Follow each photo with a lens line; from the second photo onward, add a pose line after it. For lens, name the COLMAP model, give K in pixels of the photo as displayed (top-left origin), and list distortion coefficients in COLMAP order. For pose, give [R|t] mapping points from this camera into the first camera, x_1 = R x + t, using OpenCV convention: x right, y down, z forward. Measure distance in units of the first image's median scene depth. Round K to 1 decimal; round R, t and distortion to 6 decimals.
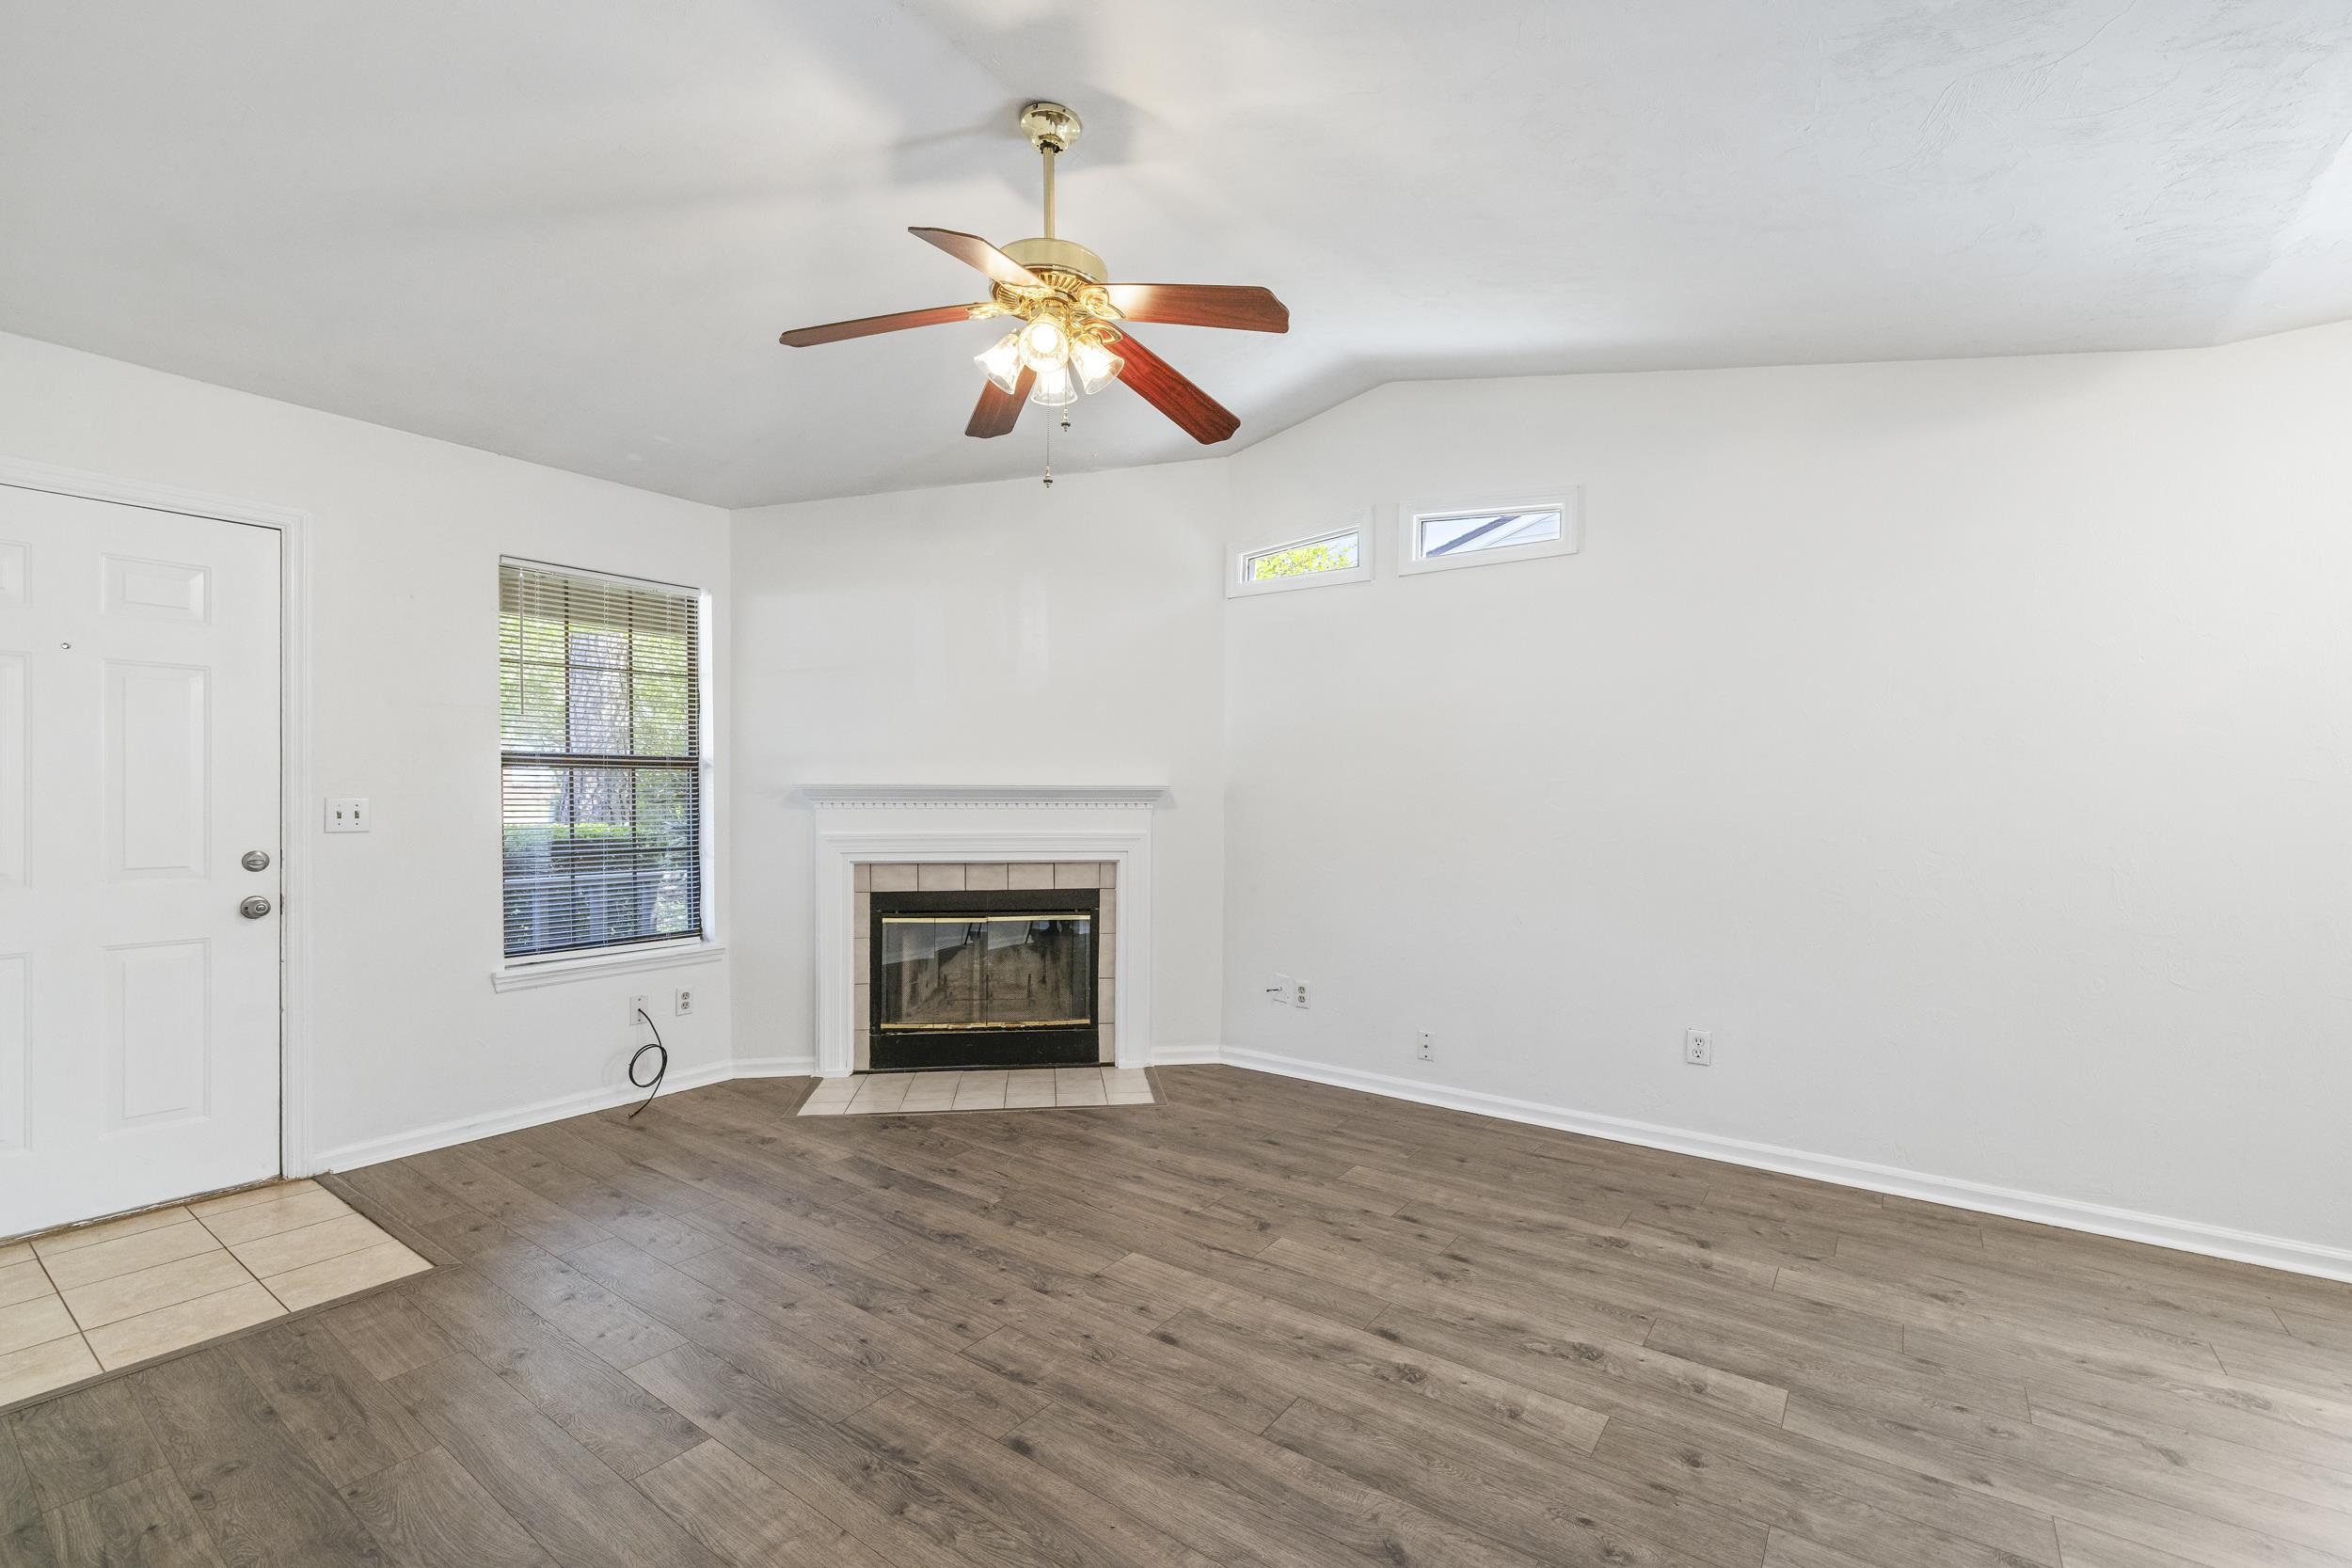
lens RADIAL K [[997.1, 0, 1182.9], [0, 997.1, 804.3], [0, 0, 1]] dist [0.001048, 0.000700]
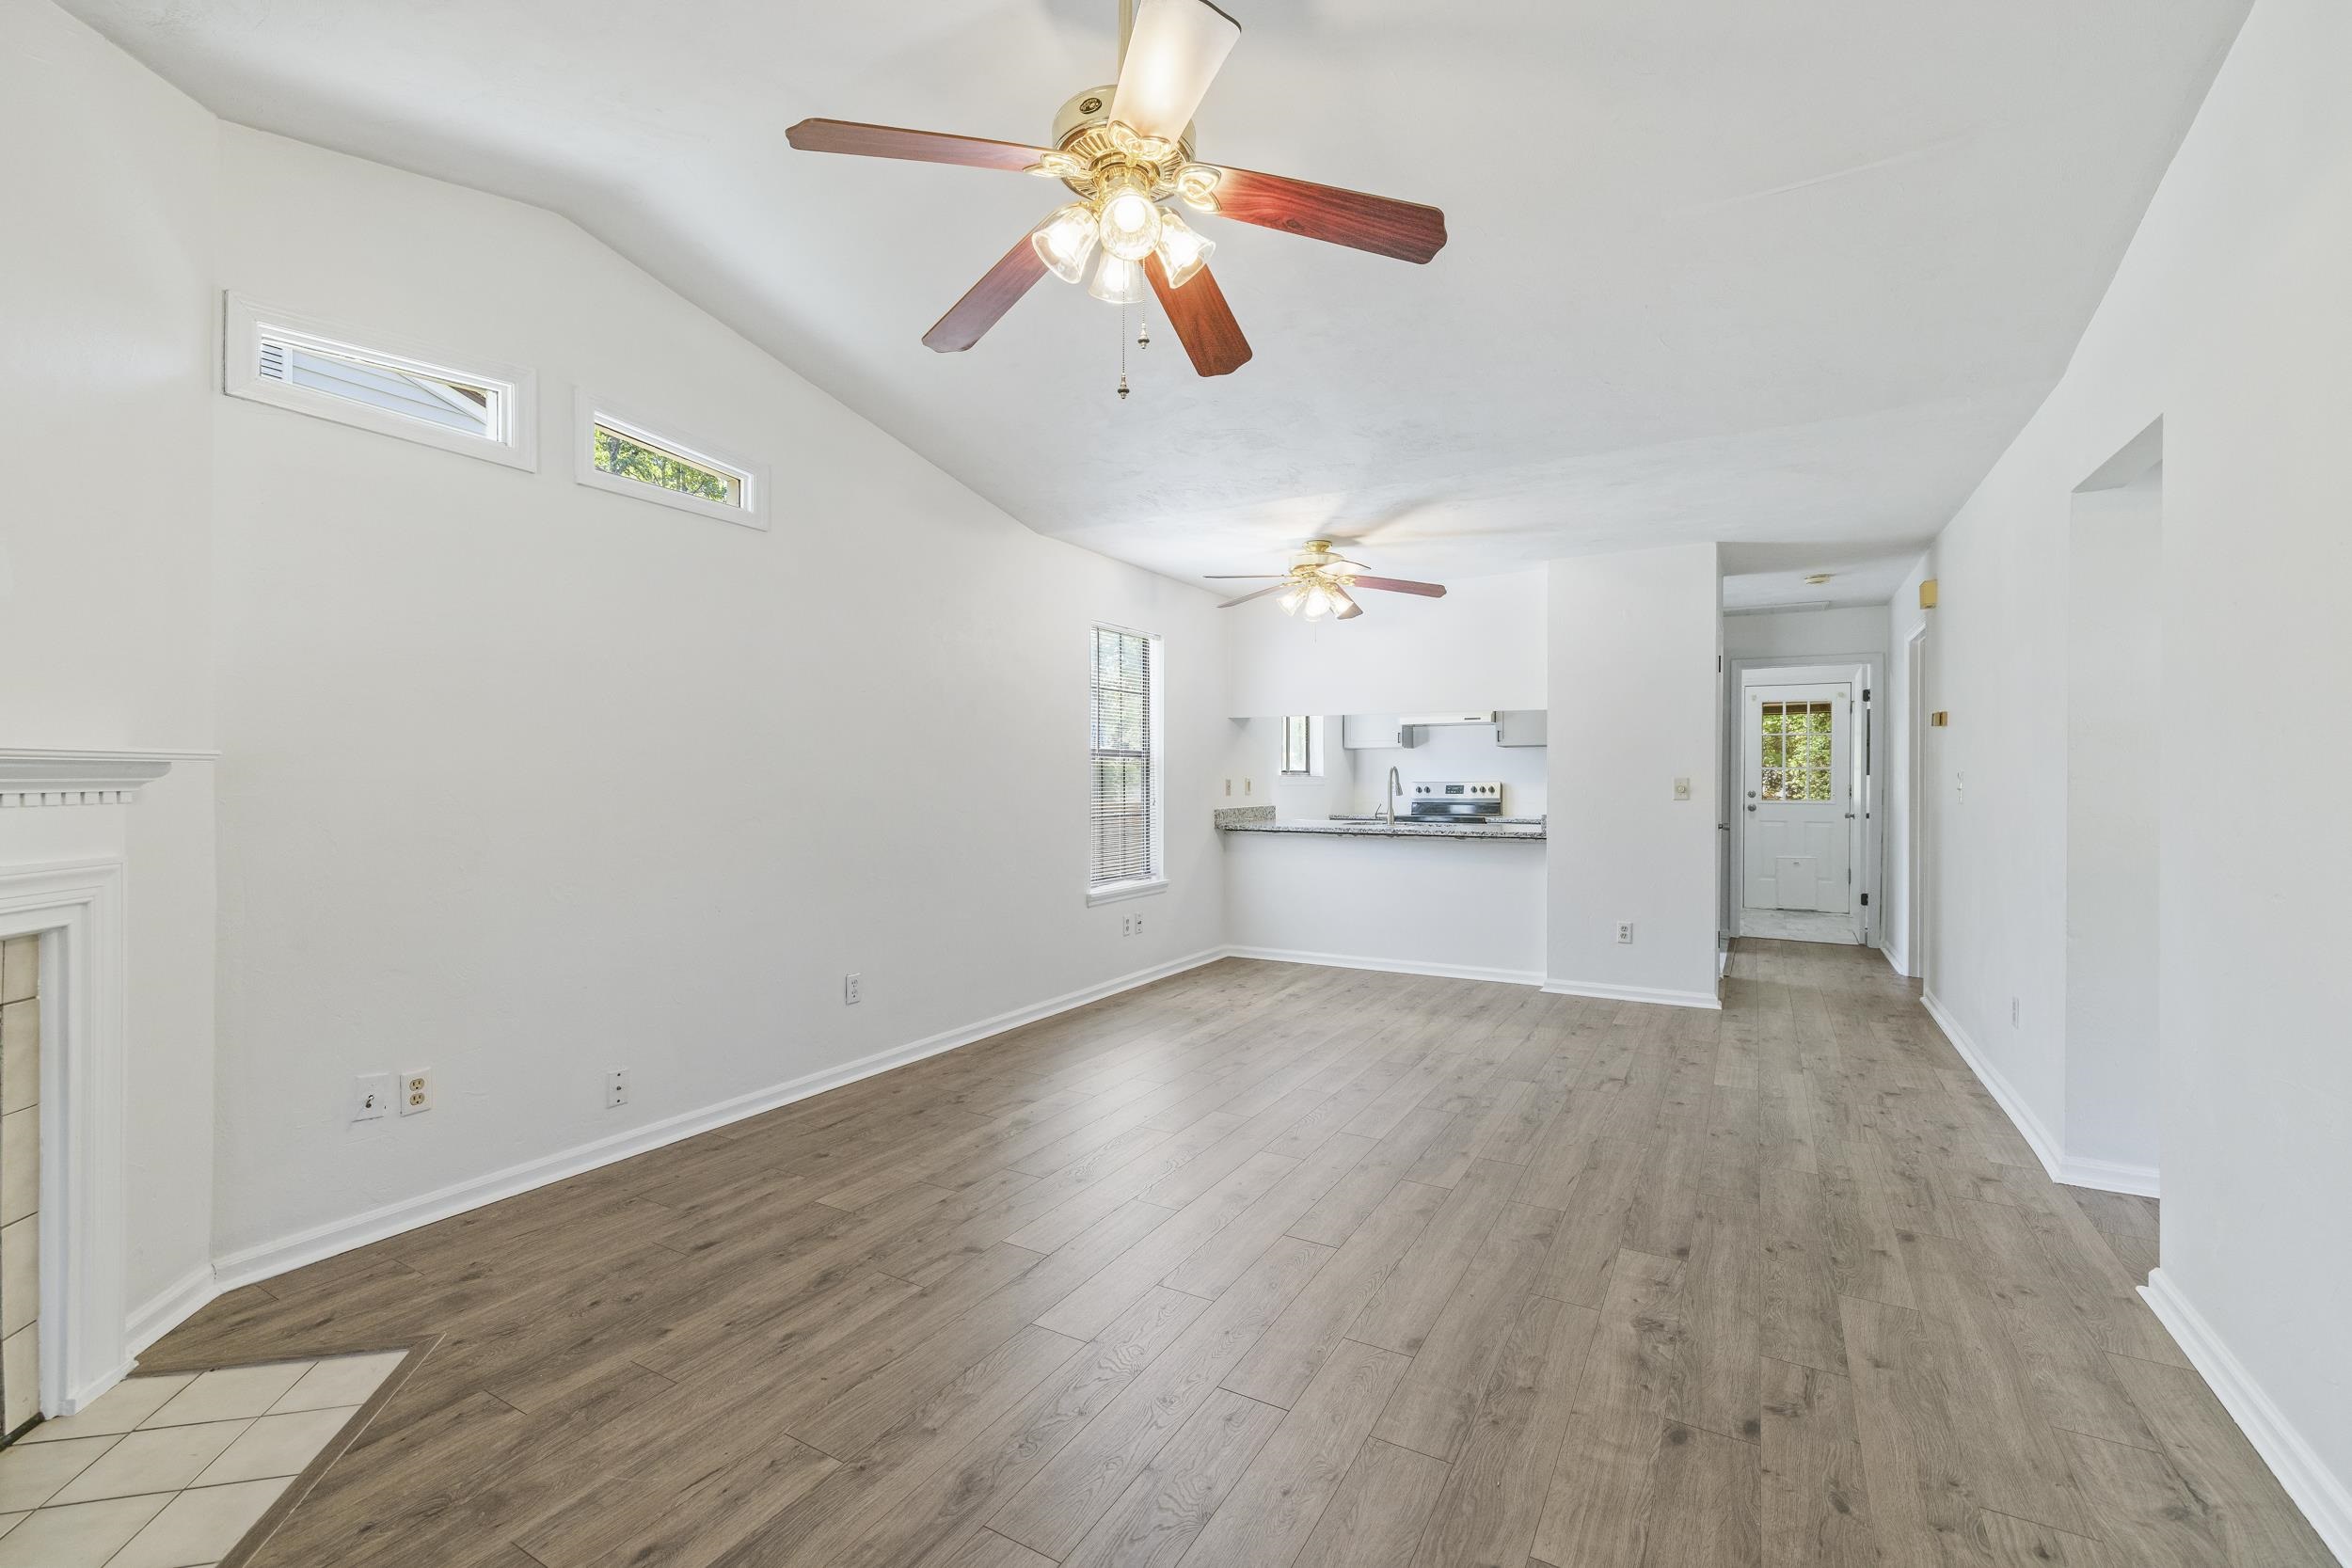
lens RADIAL K [[997.1, 0, 1150.0], [0, 997.1, 793.8], [0, 0, 1]] dist [0.001048, 0.000700]
pose [[-0.084535, -0.020503, 0.996210, -0.710578], [0.004538, 0.999770, 0.020961, -0.009881], [-0.996410, 0.006293, -0.084423, 0.780110]]
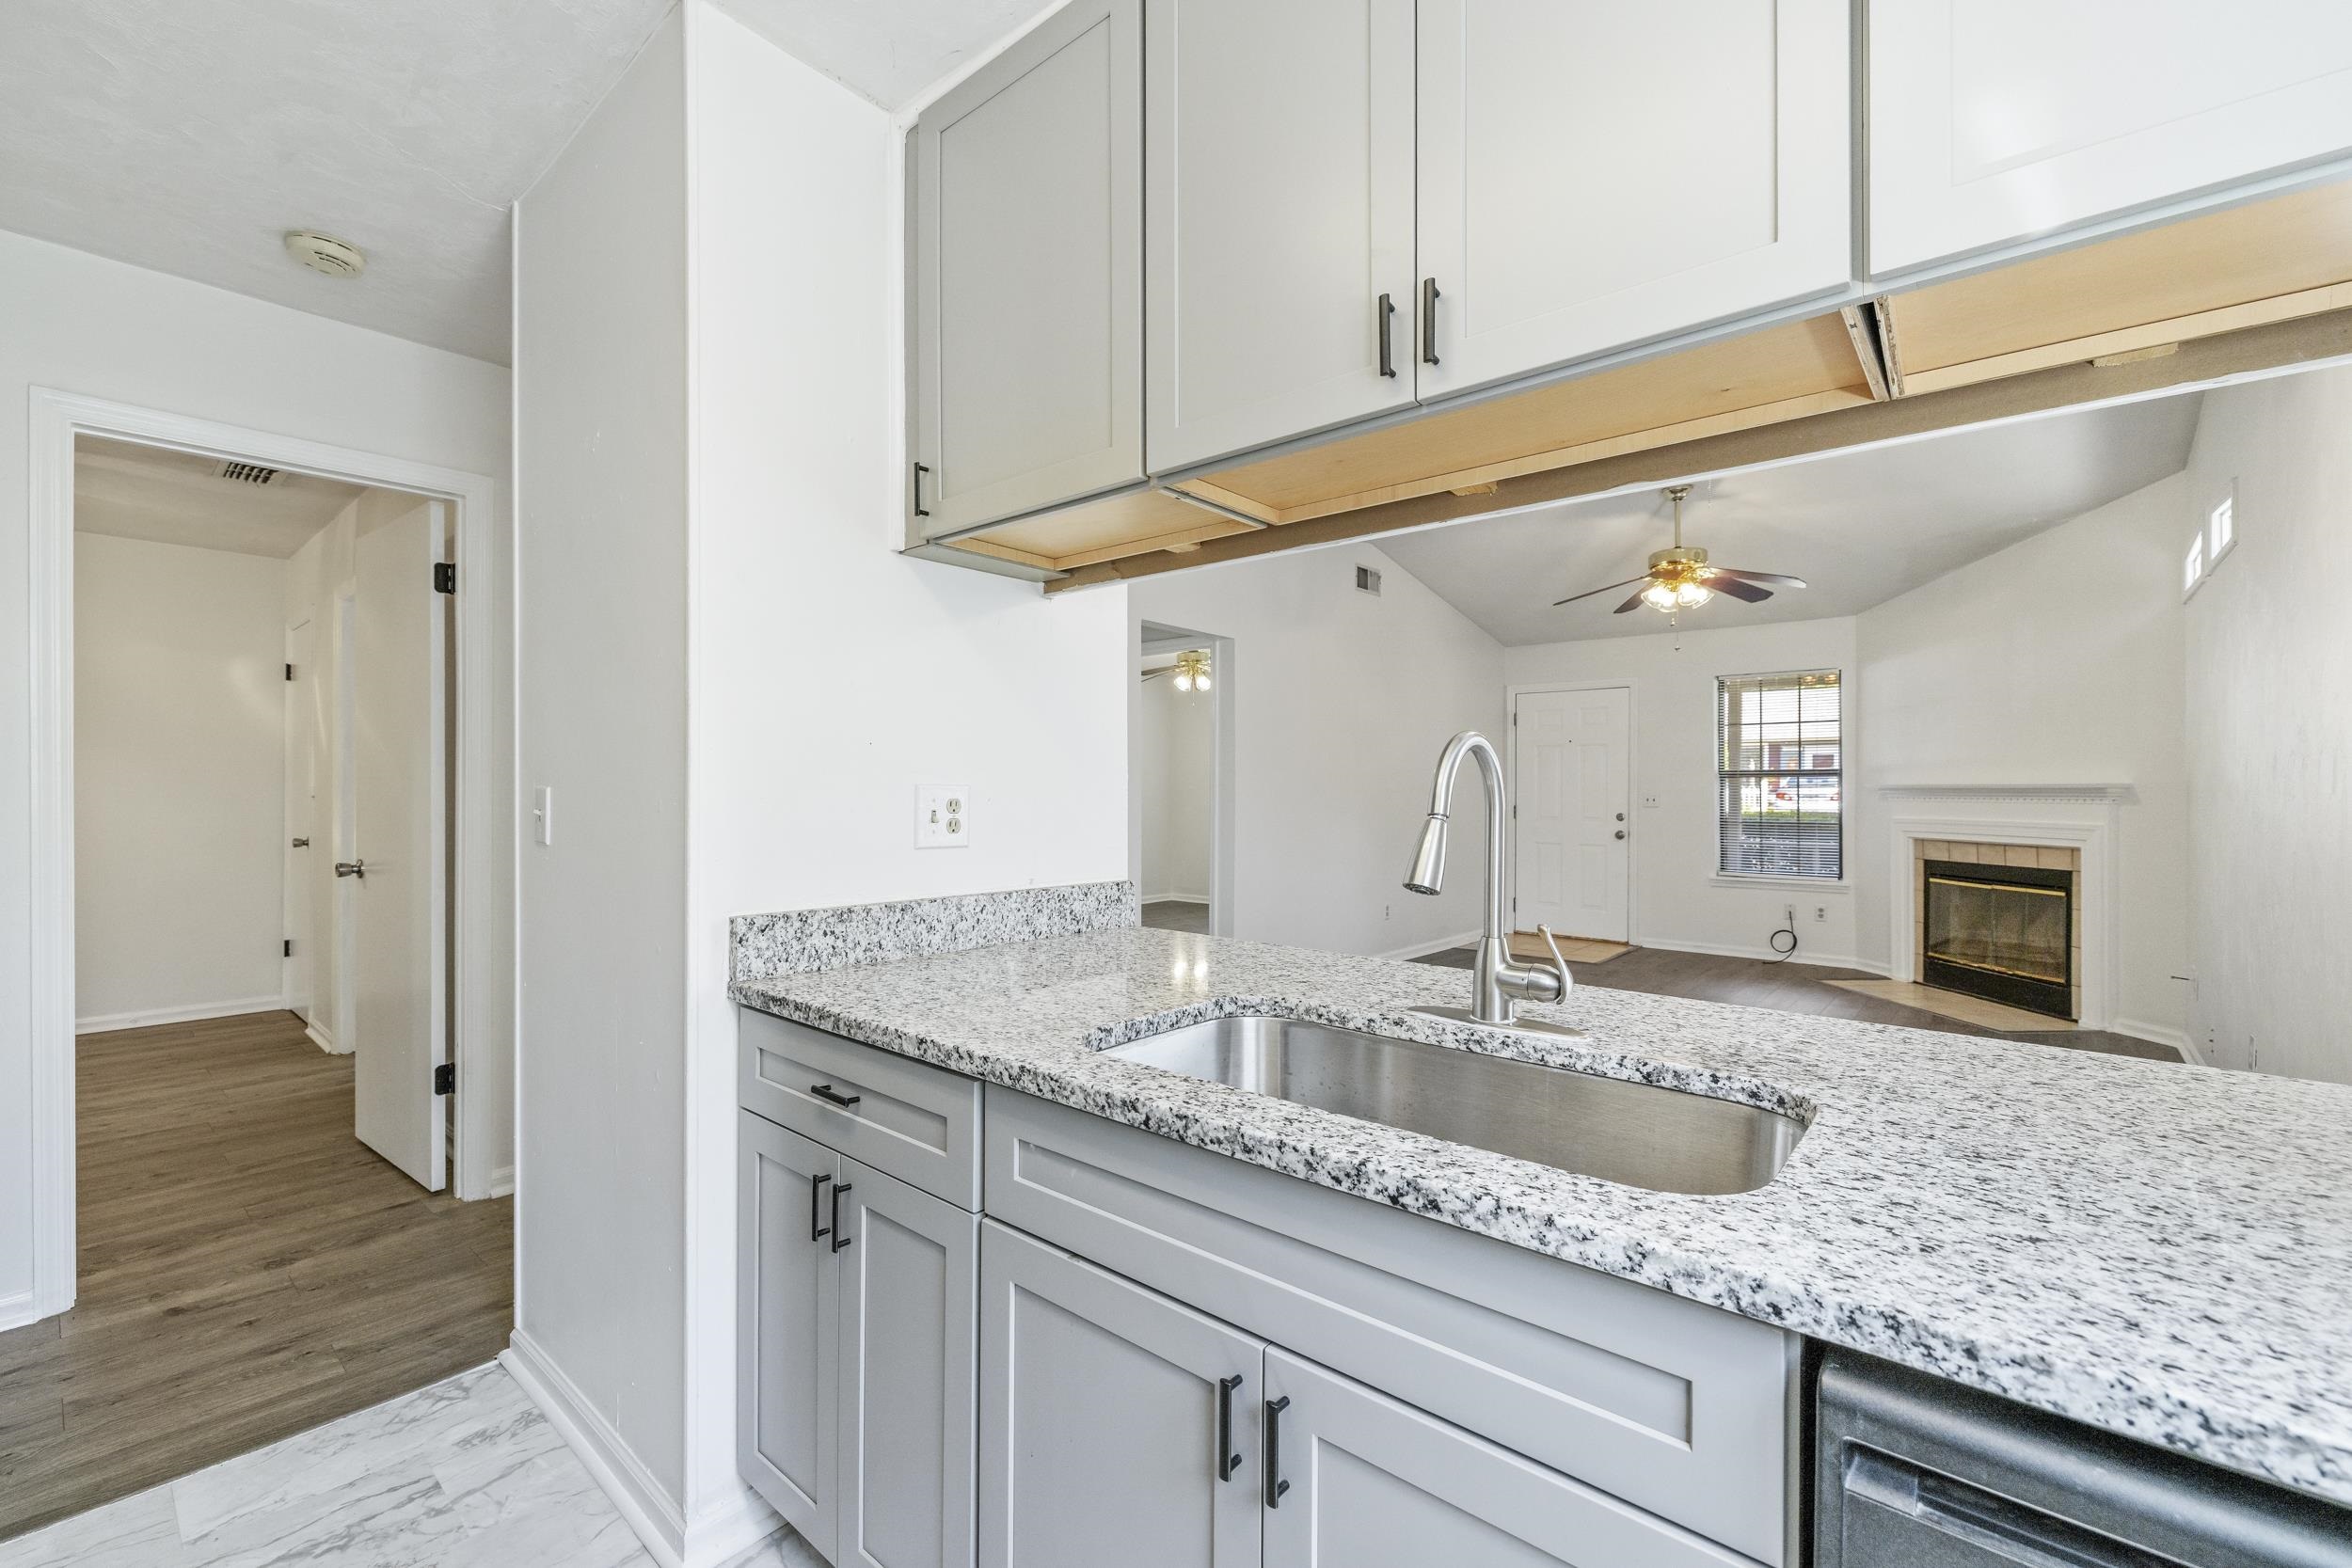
lens RADIAL K [[997.1, 0, 1165.1], [0, 997.1, 792.2], [0, 0, 1]] dist [0.001048, 0.000700]
pose [[-0.087294, -0.001076, -0.996182, 1.621551], [-0.010484, 0.999945, -0.000162, 0.004184], [0.996127, 0.010430, -0.087301, 0.046592]]
